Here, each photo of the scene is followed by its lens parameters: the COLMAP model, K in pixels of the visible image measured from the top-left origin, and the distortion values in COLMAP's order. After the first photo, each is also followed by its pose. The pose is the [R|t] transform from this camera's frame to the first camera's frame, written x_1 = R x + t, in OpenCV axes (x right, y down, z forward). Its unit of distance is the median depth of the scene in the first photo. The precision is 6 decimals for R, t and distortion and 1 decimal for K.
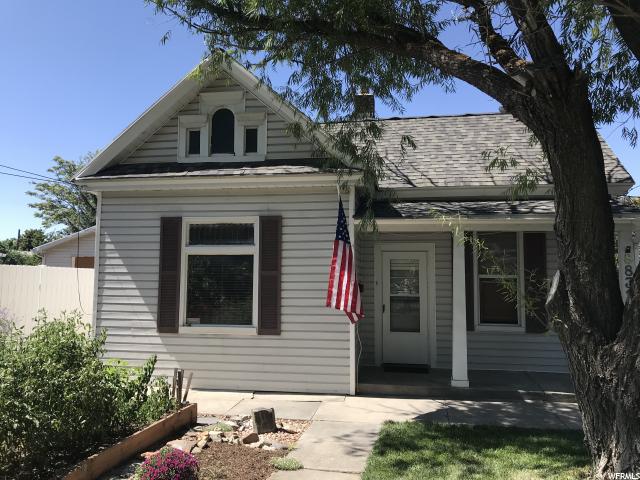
lens RADIAL K [[517.1, 0, 320.0], [0, 517.1, 240.0], [0, 0, 1]] dist [0.000998, -0.016807]
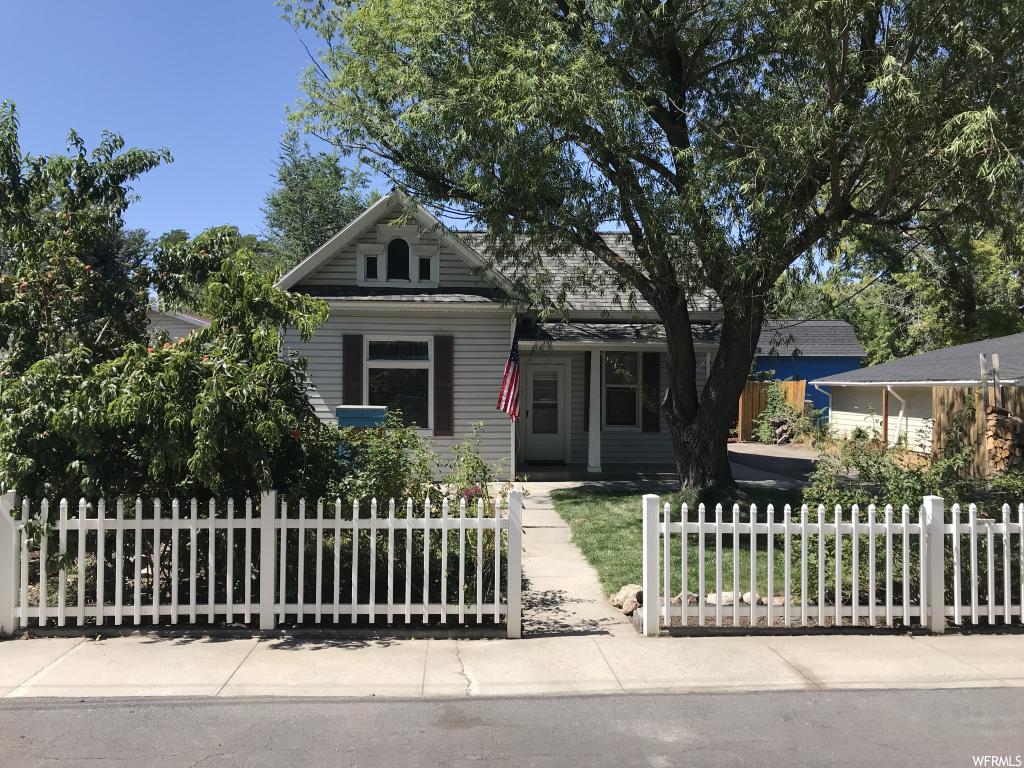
lens RADIAL K [[827.3, 0, 512.0], [0, 827.3, 384.0], [0, 0, 1]] dist [0.000998, -0.016807]
pose [[0.970649, -0.002019, 0.240491, -0.395600], [-0.017669, 0.996664, 0.079681, -0.089633], [-0.239850, -0.081592, 0.967375, -0.862106]]
